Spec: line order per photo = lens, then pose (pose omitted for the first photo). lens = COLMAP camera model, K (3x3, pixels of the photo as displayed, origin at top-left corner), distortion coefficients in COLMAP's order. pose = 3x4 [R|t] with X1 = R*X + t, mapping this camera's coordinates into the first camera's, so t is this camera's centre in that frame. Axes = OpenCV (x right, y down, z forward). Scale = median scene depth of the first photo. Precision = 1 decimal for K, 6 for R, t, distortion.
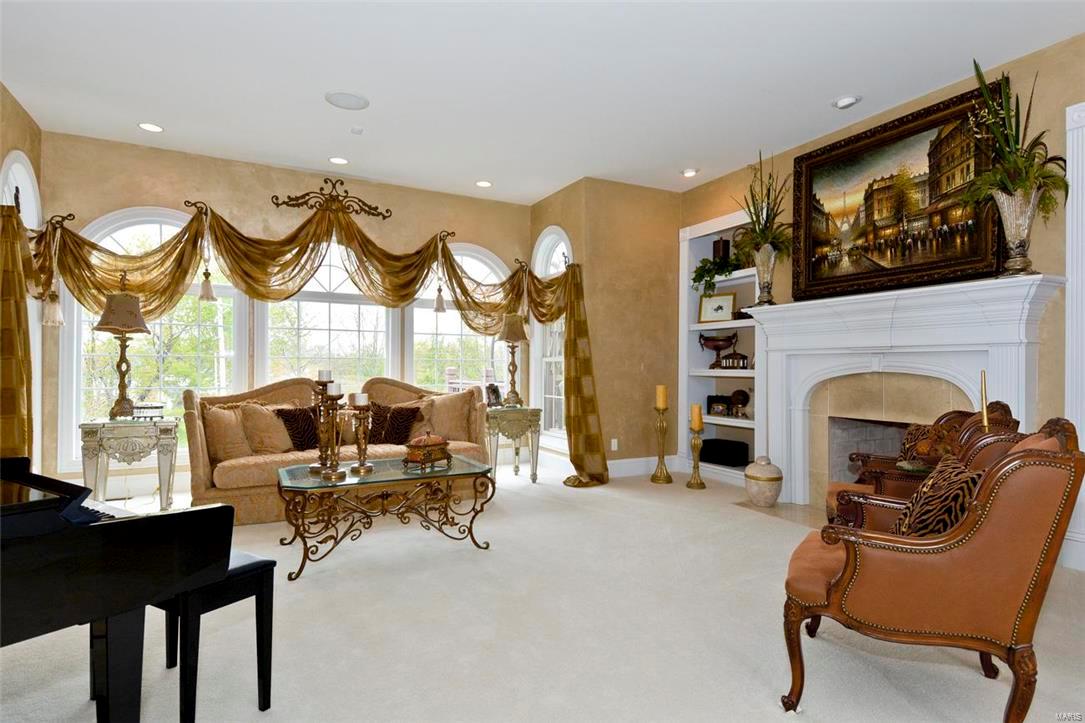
lens RADIAL K [[566.5, 0, 547.7], [0, 566.5, 369.7], [0, 0, 1]] dist [0.009281, -0.004291]
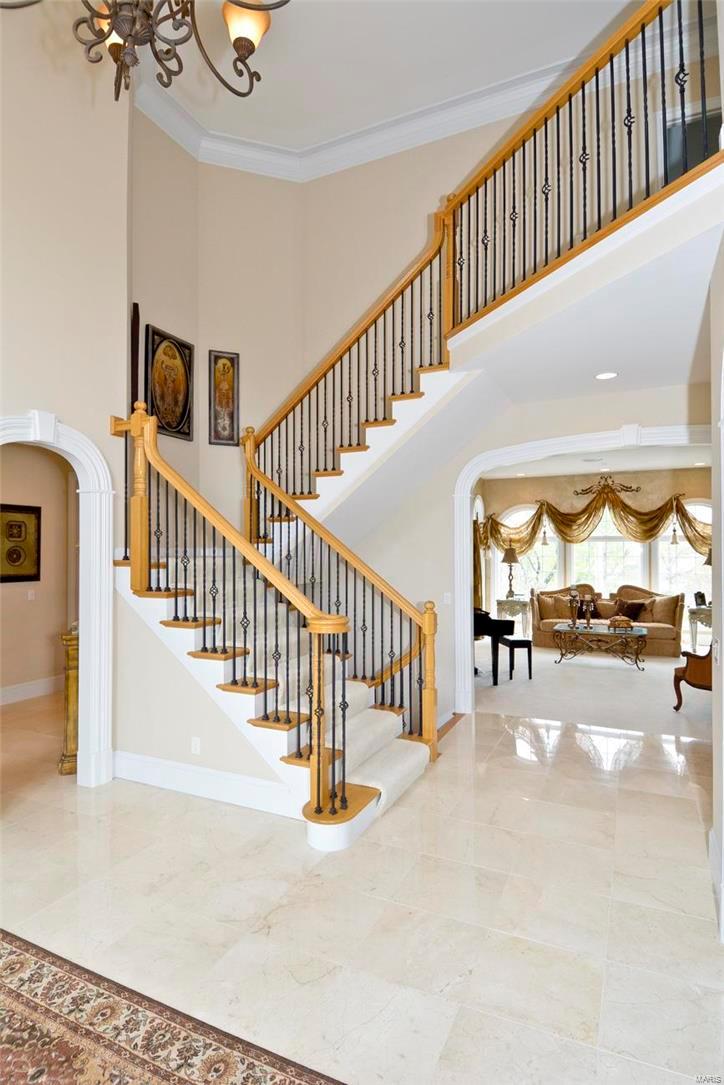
lens RADIAL K [[566.5, 0, 355.0], [0, 566.5, 542.7], [0, 0, 1]] dist [0.009281, -0.004291]
pose [[0.580464, -0.015936, -0.814130, 0.709636], [-0.002169, 0.999775, -0.021116, -0.084658], [0.814283, 0.014023, 0.580299, -0.800484]]
